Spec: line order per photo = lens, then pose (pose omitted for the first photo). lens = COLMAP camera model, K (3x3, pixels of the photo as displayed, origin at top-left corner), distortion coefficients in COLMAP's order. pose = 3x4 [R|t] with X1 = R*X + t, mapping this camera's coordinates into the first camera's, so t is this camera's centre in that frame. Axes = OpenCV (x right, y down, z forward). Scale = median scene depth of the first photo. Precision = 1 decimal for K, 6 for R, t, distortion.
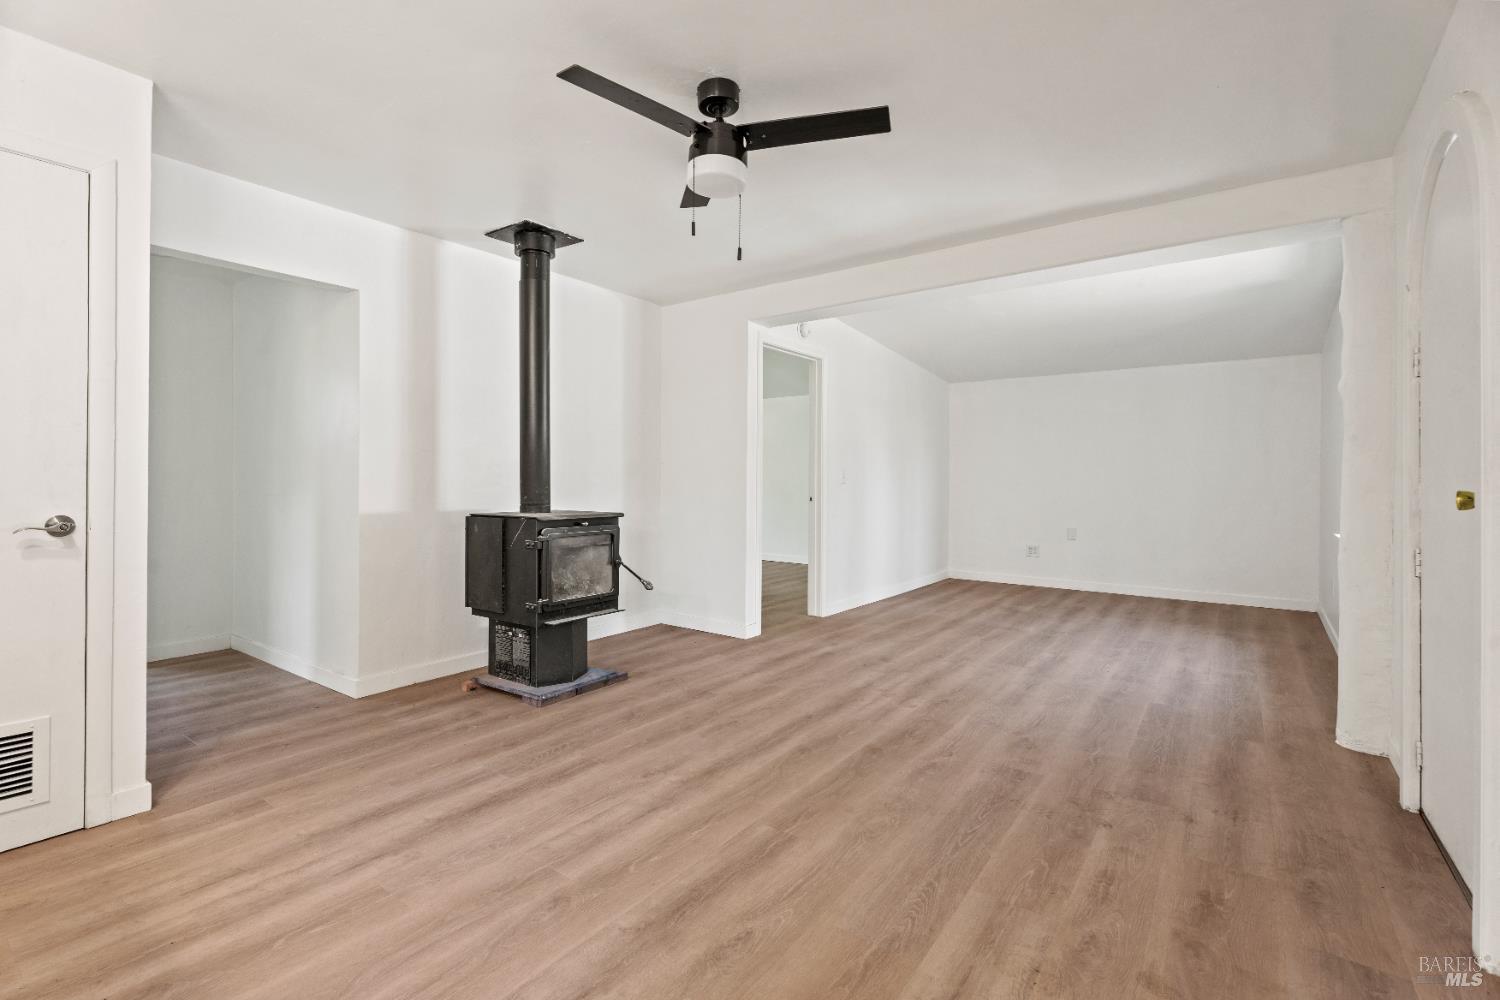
lens RADIAL K [[674.1, 0, 738.4], [0, 674.1, 484.1], [0, 0, 1]] dist [0.004767, 0.000831]
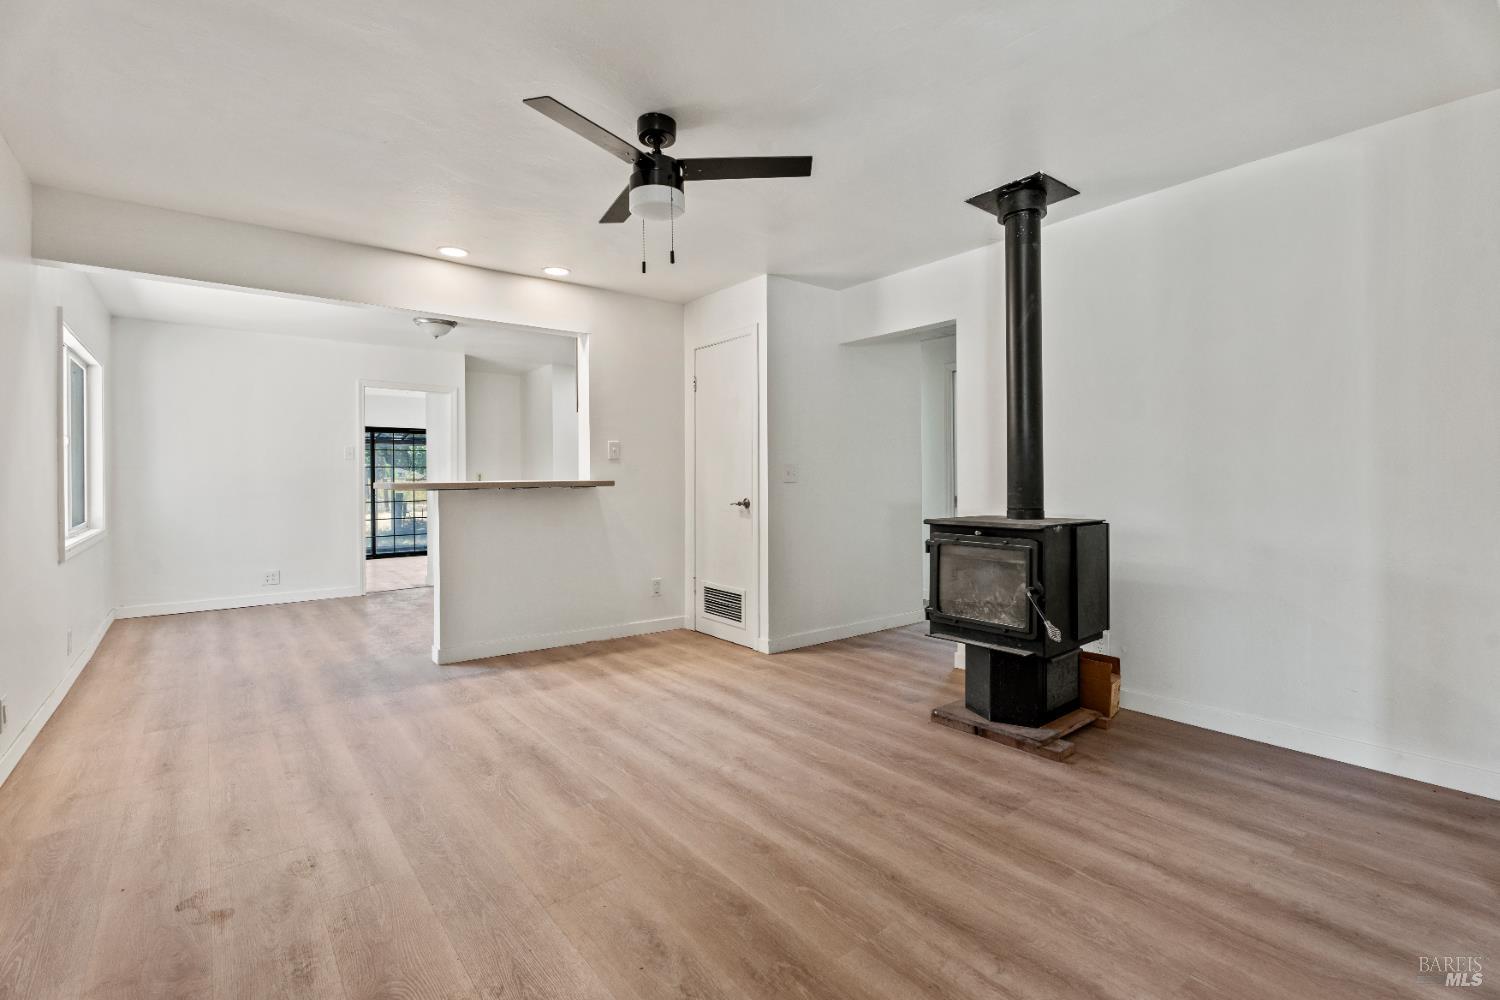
lens RADIAL K [[674.1, 0, 752.1], [0, 674.1, 488.8], [0, 0, 1]] dist [0.004767, 0.000831]
pose [[-0.251362, 0.006216, -0.967873, 0.922505], [-0.001117, 0.999977, 0.006712, -0.001150], [0.967893, 0.002768, -0.251349, 1.336242]]
